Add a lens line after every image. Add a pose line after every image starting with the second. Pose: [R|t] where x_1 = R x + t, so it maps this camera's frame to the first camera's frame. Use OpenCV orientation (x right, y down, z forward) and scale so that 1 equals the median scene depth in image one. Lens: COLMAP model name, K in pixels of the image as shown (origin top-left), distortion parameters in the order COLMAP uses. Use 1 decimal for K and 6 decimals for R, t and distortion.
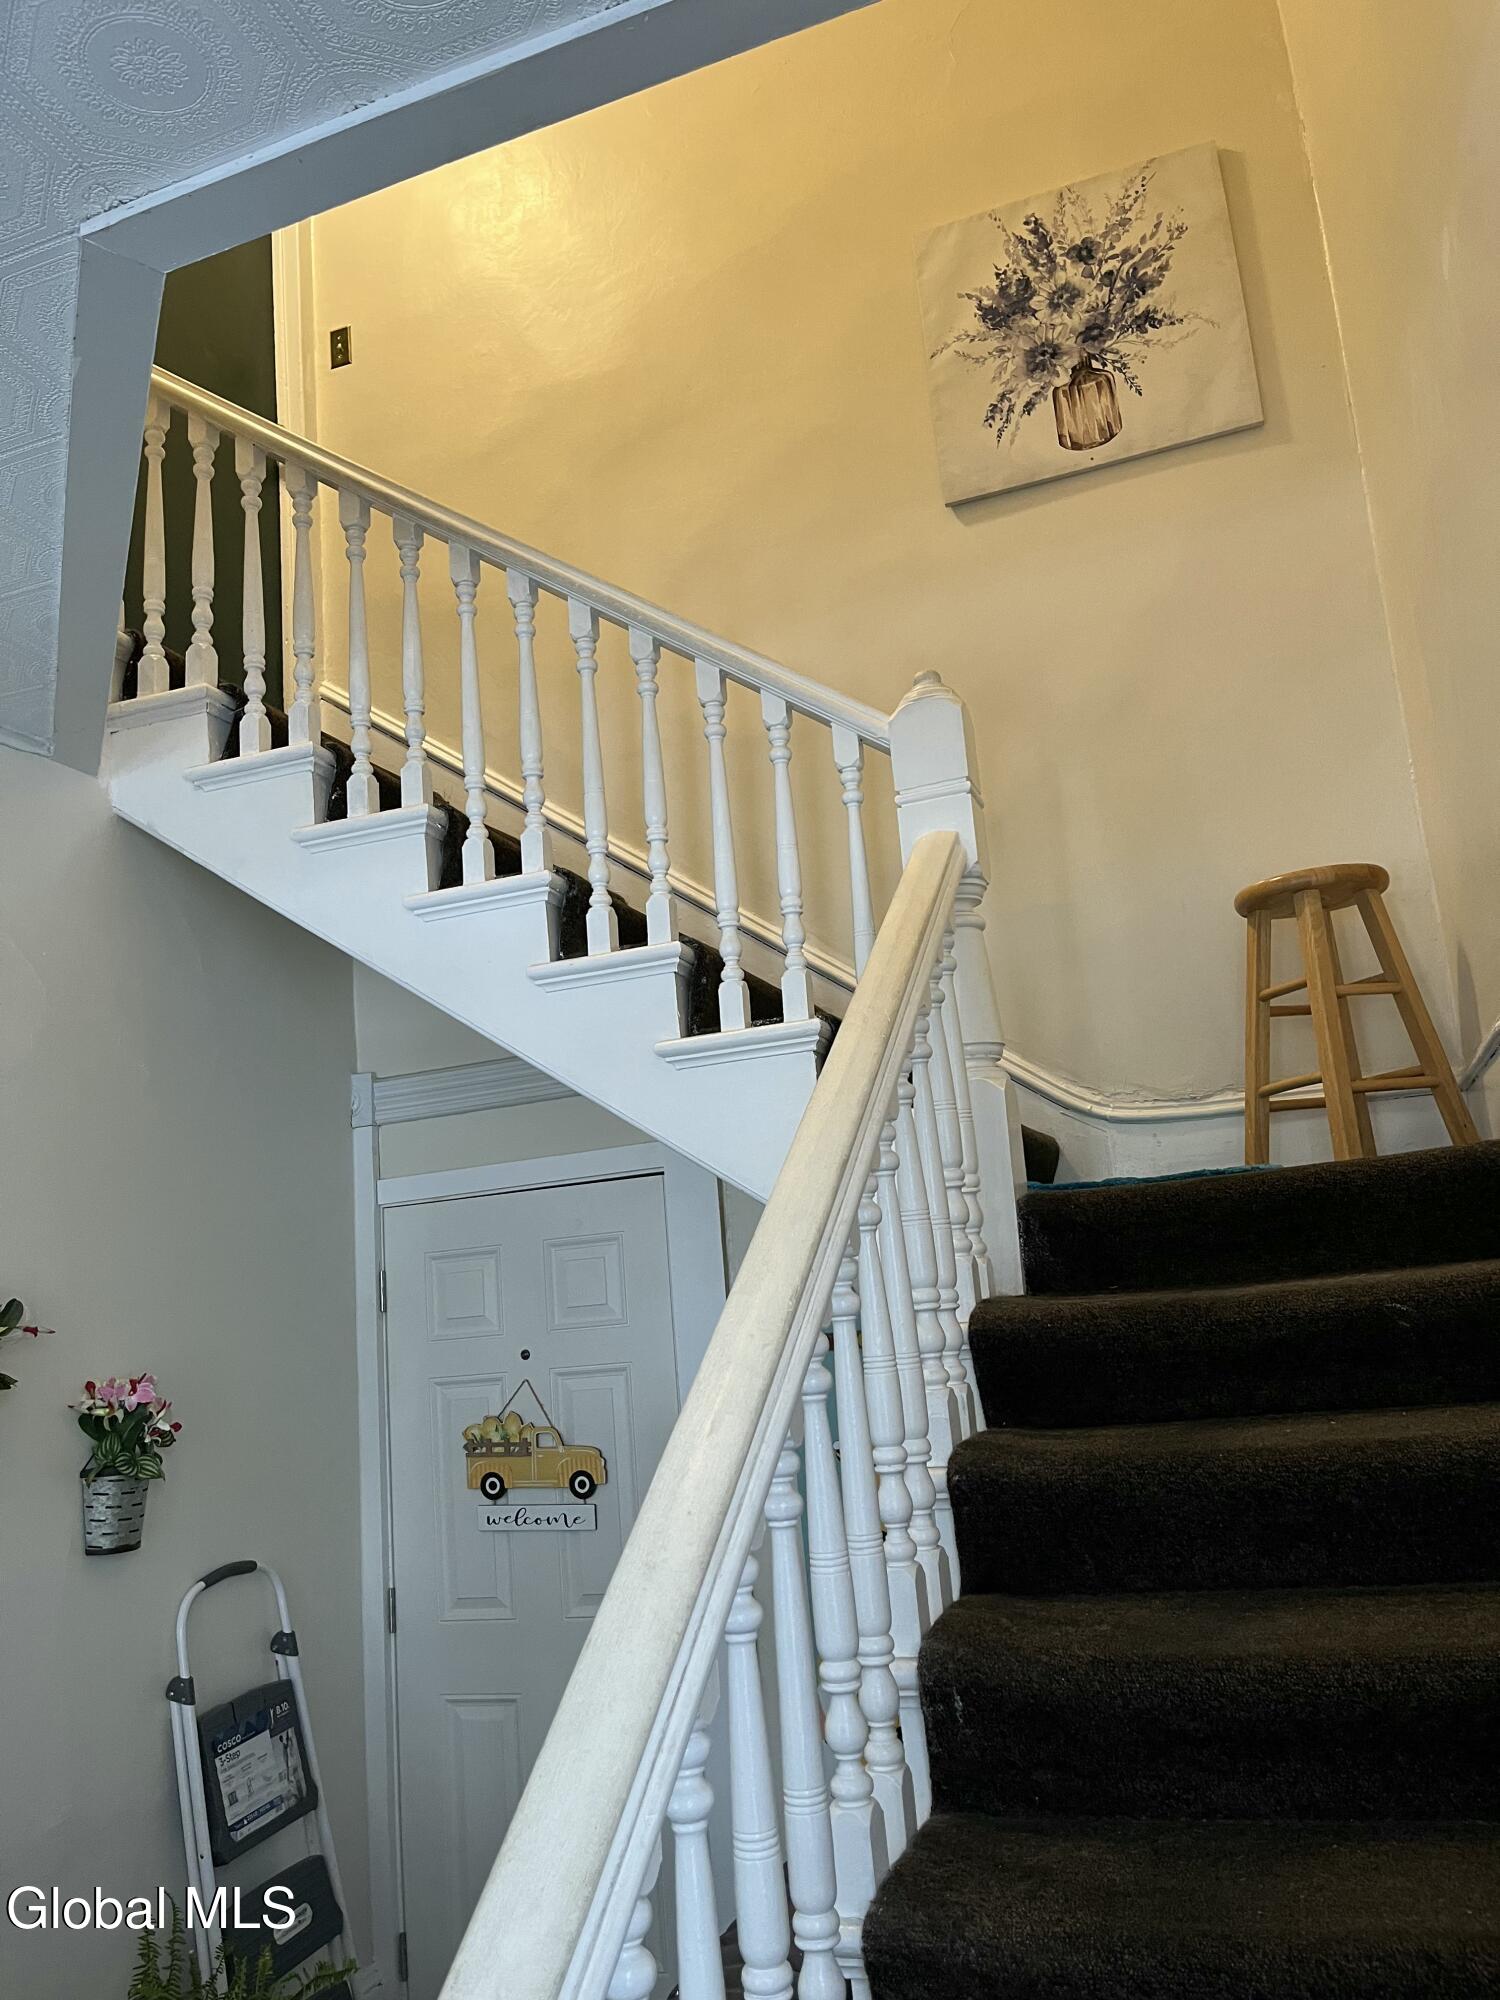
lens RADIAL K [[1517.7, 0, 745.4], [0, 1517.7, 1010.5], [0, 0, 1]] dist [0.052073, -0.033103]
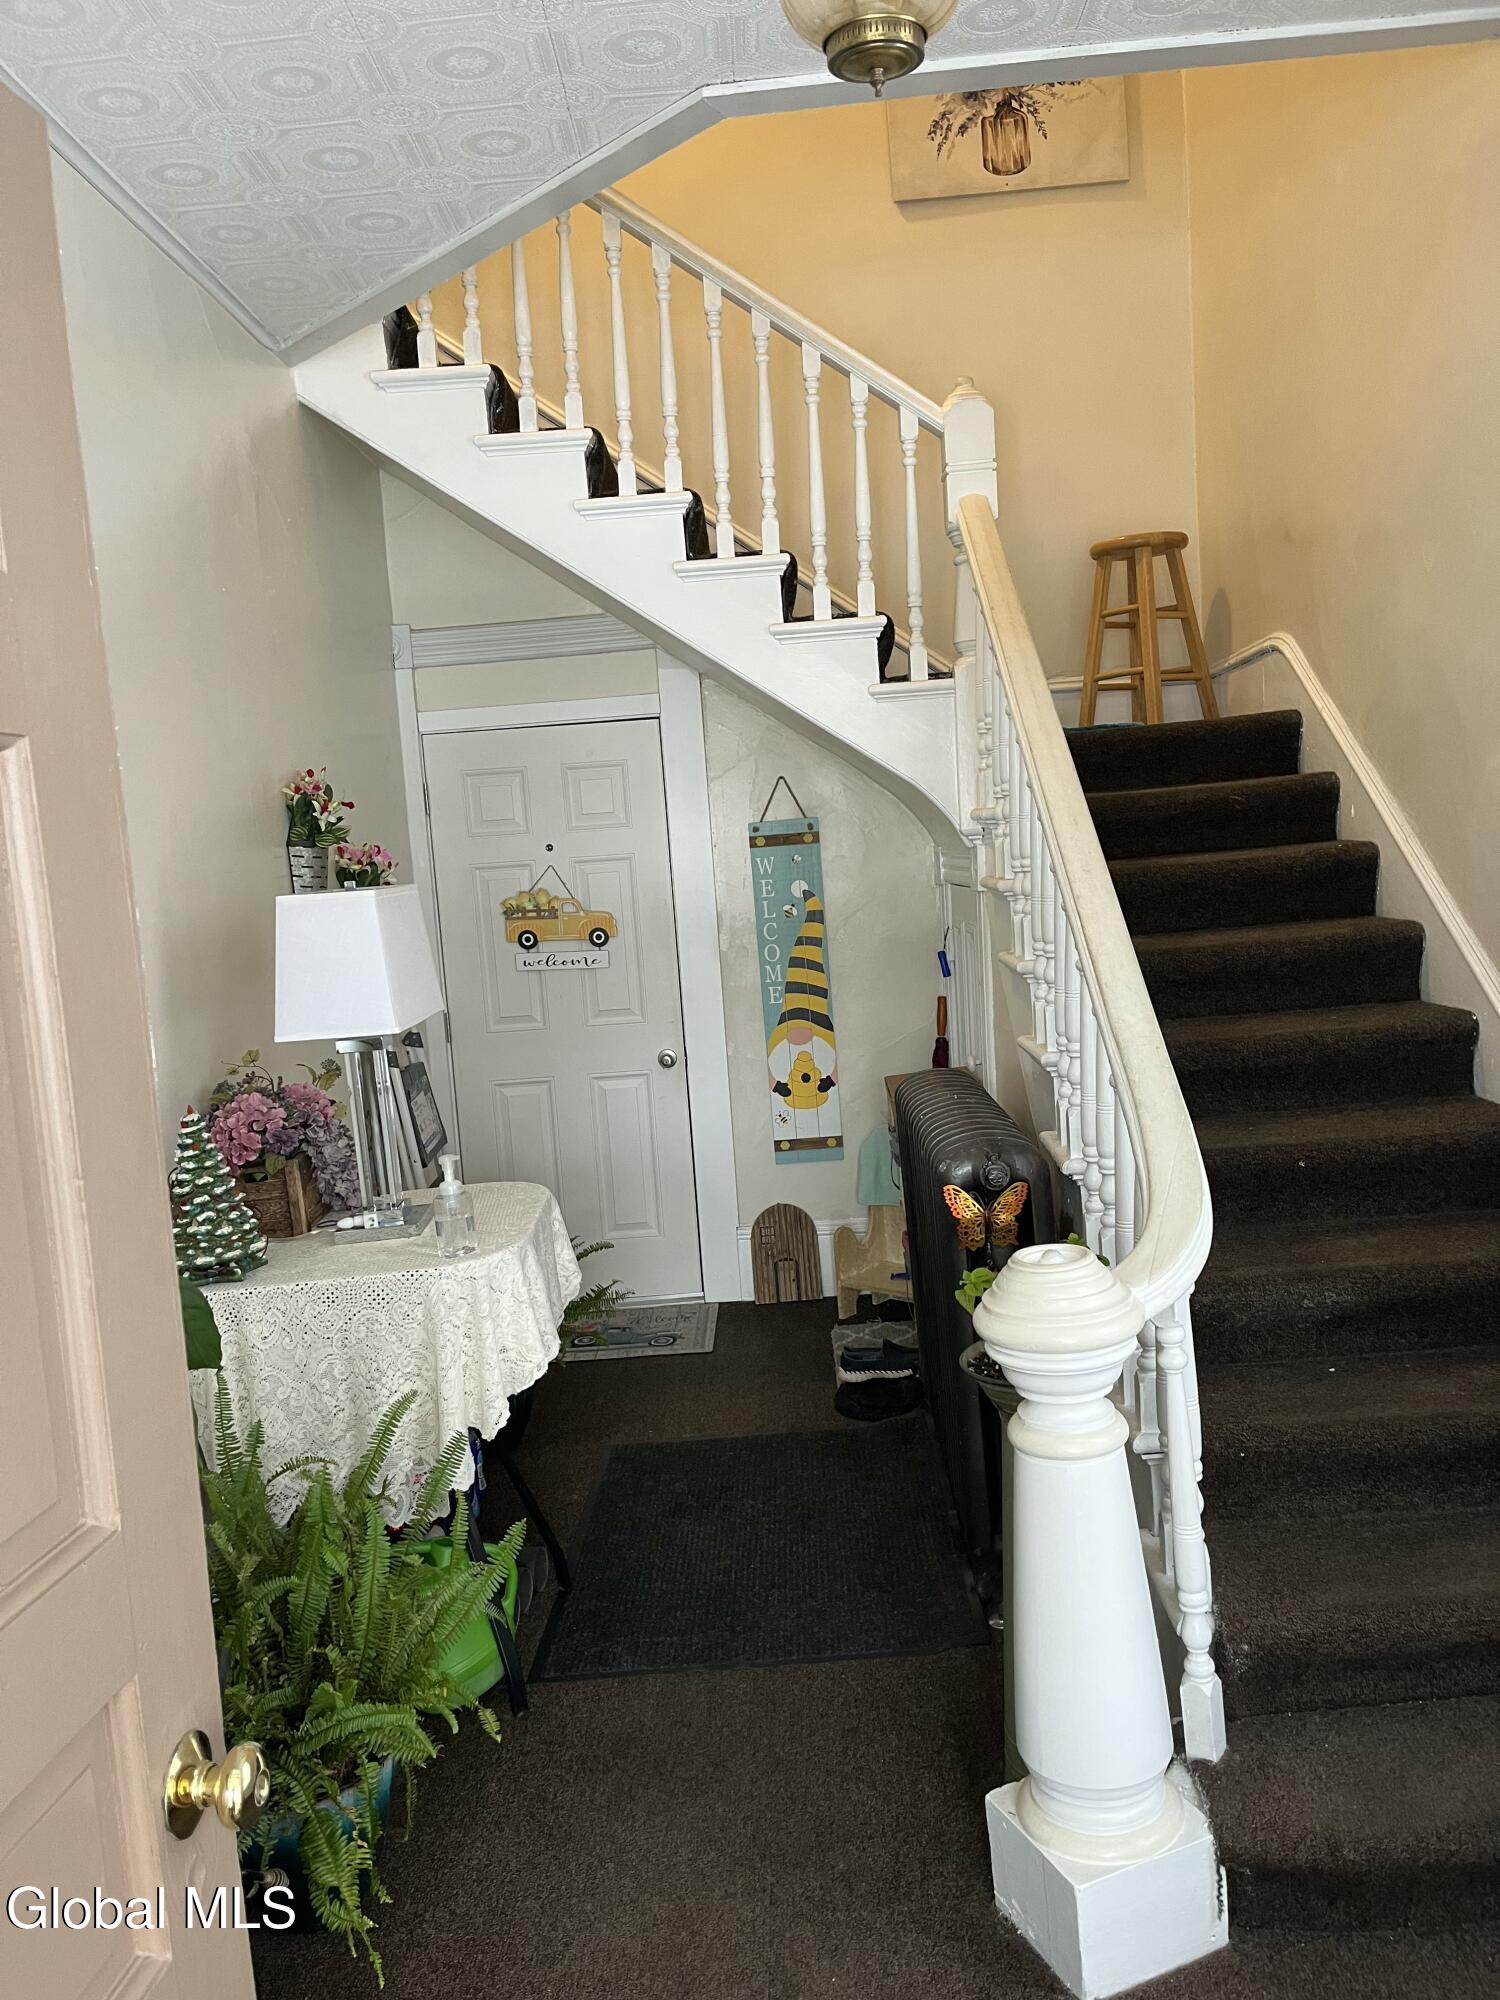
lens RADIAL K [[1517.7, 0, 756.6], [0, 1517.7, 998.0], [0, 0, 1]] dist [0.052073, -0.033103]
pose [[0.944654, -0.018879, 0.327525, -0.430030], [-0.070967, 0.962946, 0.260190, -0.010697], [-0.320301, -0.269033, 0.908311, -0.337347]]
